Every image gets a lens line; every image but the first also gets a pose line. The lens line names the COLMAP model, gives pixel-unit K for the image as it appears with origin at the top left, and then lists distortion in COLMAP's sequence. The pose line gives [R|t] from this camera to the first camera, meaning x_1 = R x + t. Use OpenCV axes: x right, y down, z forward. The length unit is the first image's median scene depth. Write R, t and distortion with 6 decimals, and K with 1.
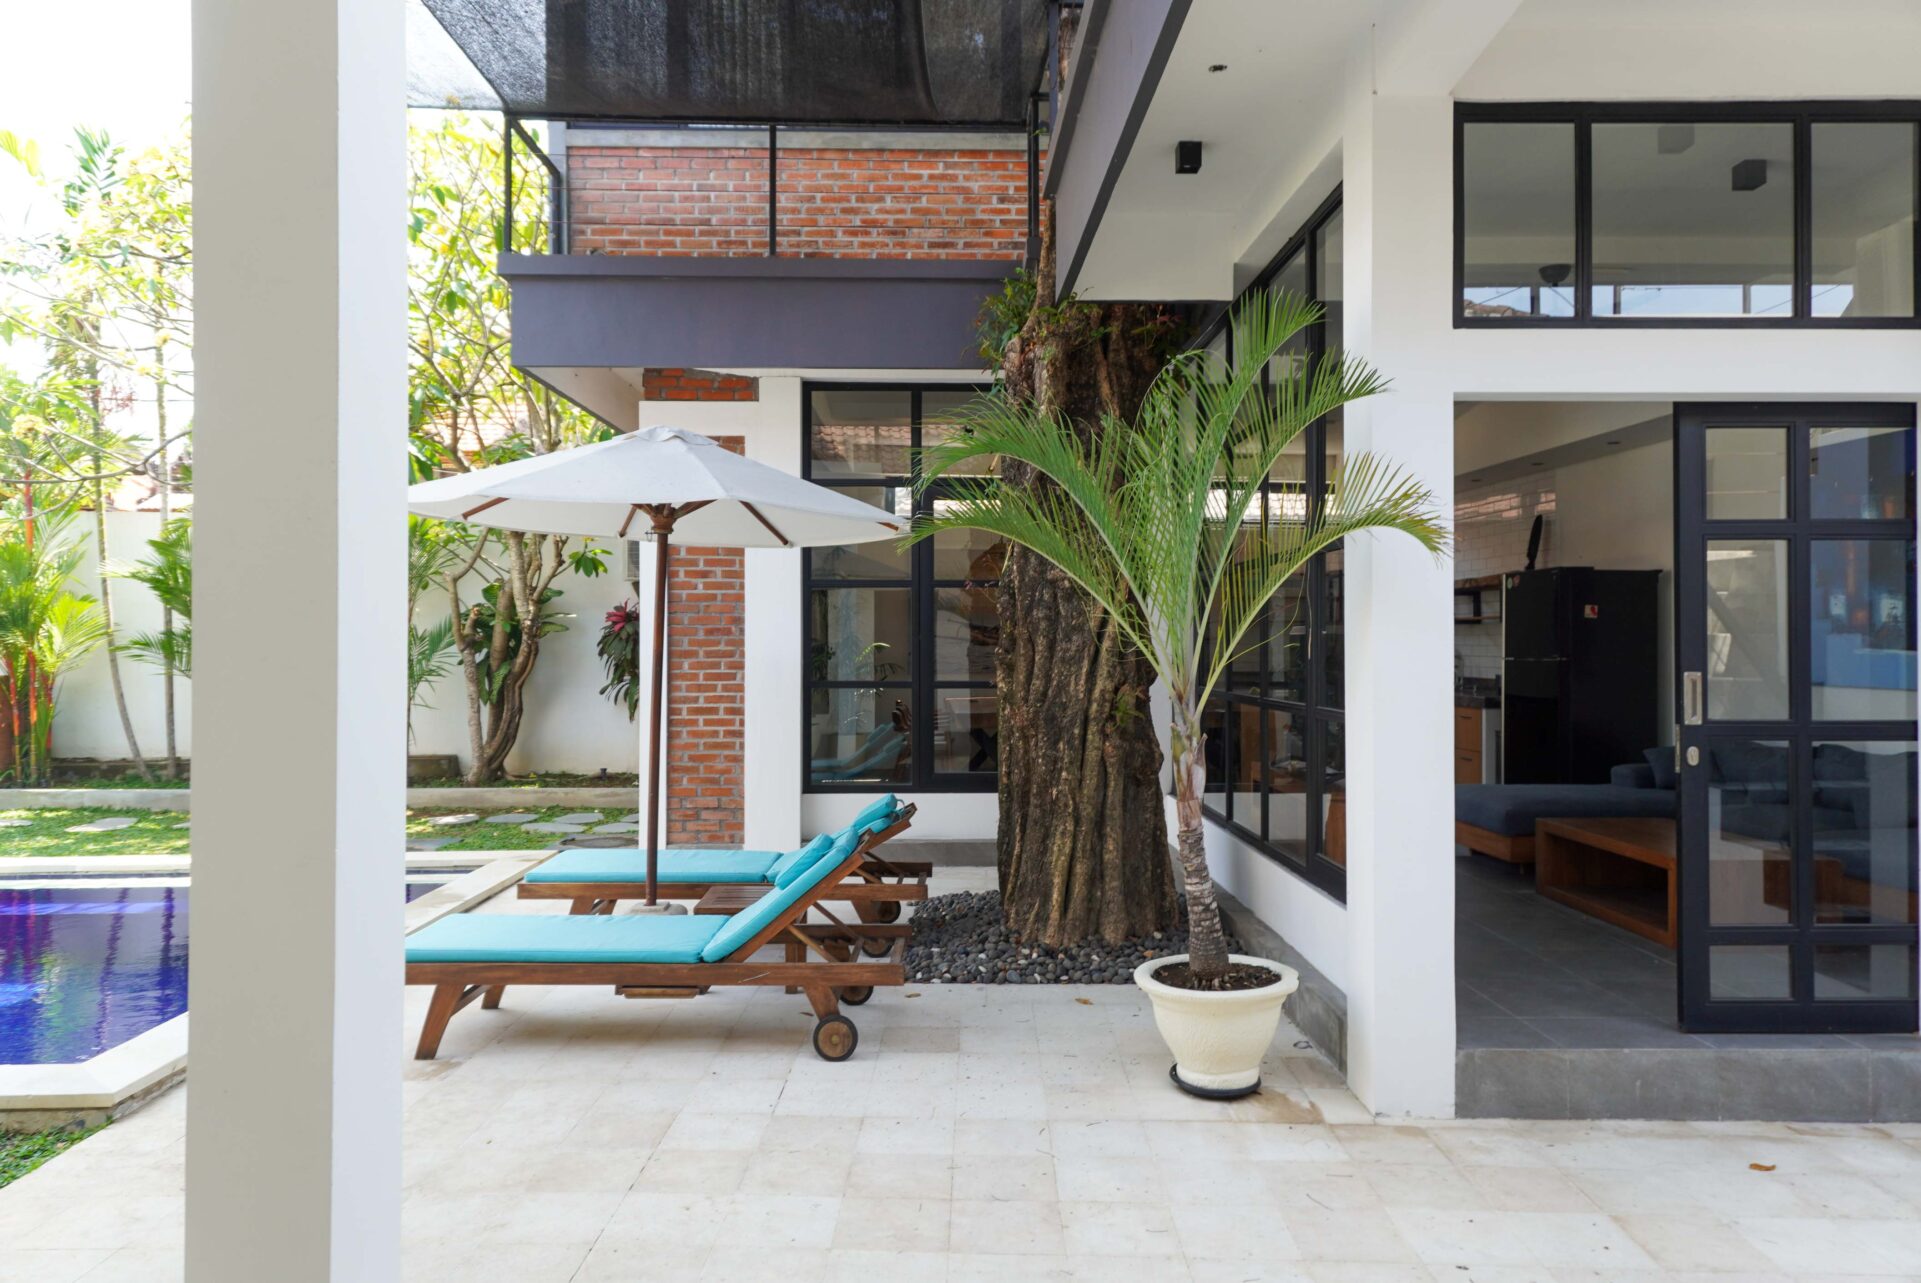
lens RADIAL K [[1287.4, 0, 952.8], [0, 1287.4, 636.5], [0, 0, 1]] dist [0.028307, 0.001575]
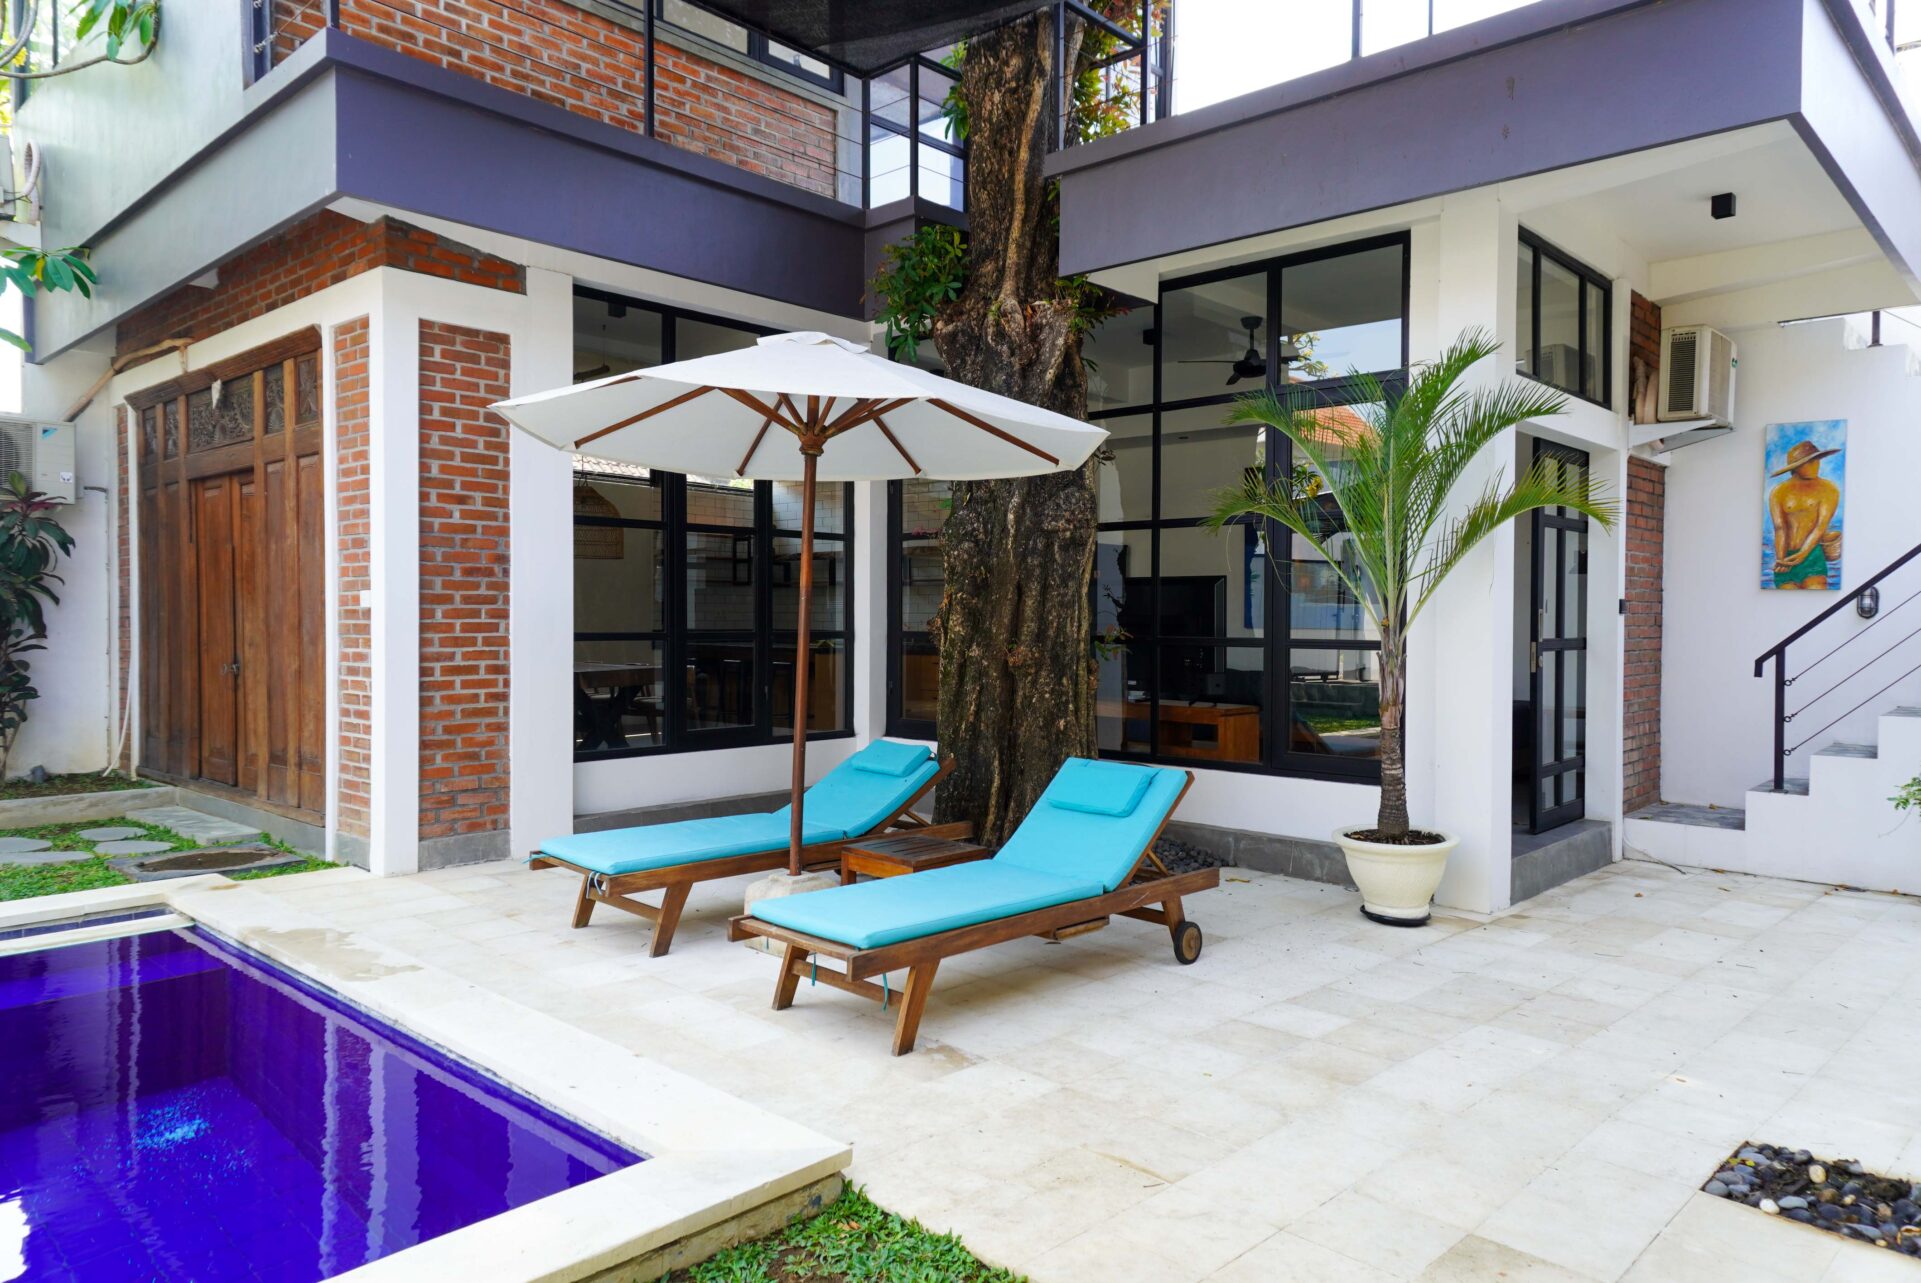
lens RADIAL K [[1287.4, 0, 952.8], [0, 1287.4, 636.5], [0, 0, 1]] dist [0.028307, 0.001575]
pose [[0.686609, -0.007895, 0.726984, -0.568863], [-0.008499, 0.999786, 0.018885, 0.019003], [-0.726977, -0.019145, 0.686395, 0.224699]]
